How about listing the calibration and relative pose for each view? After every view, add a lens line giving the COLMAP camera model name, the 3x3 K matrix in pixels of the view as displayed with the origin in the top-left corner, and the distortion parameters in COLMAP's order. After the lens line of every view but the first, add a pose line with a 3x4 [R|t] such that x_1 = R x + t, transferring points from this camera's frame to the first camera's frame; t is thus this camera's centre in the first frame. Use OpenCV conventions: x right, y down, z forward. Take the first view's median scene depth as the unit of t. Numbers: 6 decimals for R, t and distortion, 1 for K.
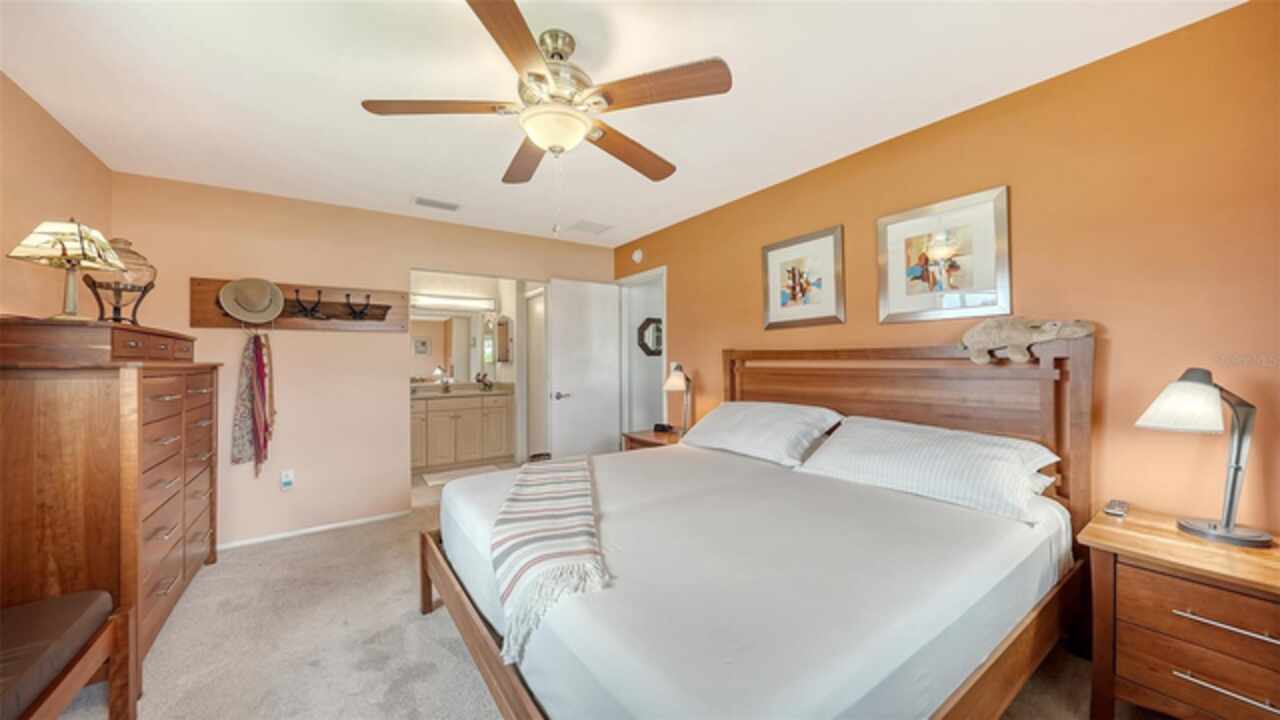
lens RADIAL K [[444.4, 0, 640.4], [0, 444.4, 353.5], [0, 0, 1]] dist [-0.029689, 0.007177]
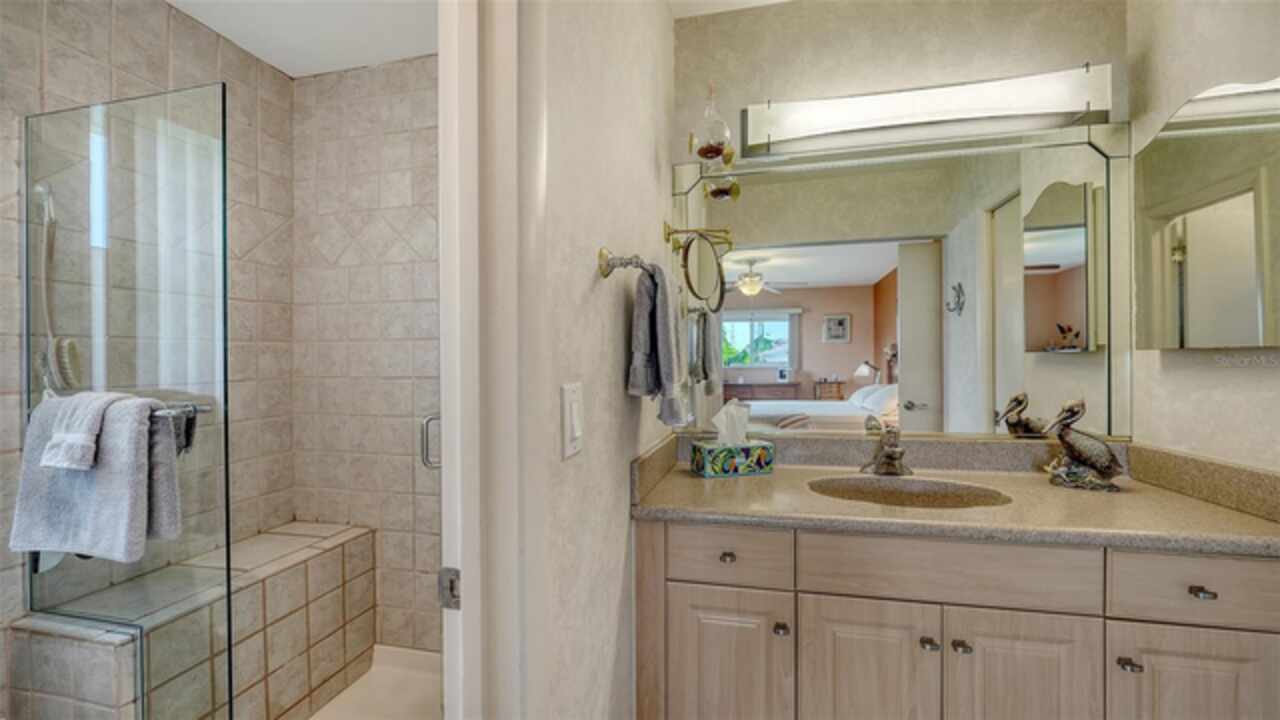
lens RADIAL K [[510.7, 0, 640.0], [0, 510.7, 360.0], [0, 0, 1]] dist [-0.001036, -0.000121]
pose [[0.661412, 0.002345, -0.750019, -0.905634], [0.022692, 0.999475, 0.023136, 0.038435], [0.749680, -0.032322, 0.661011, 2.027447]]
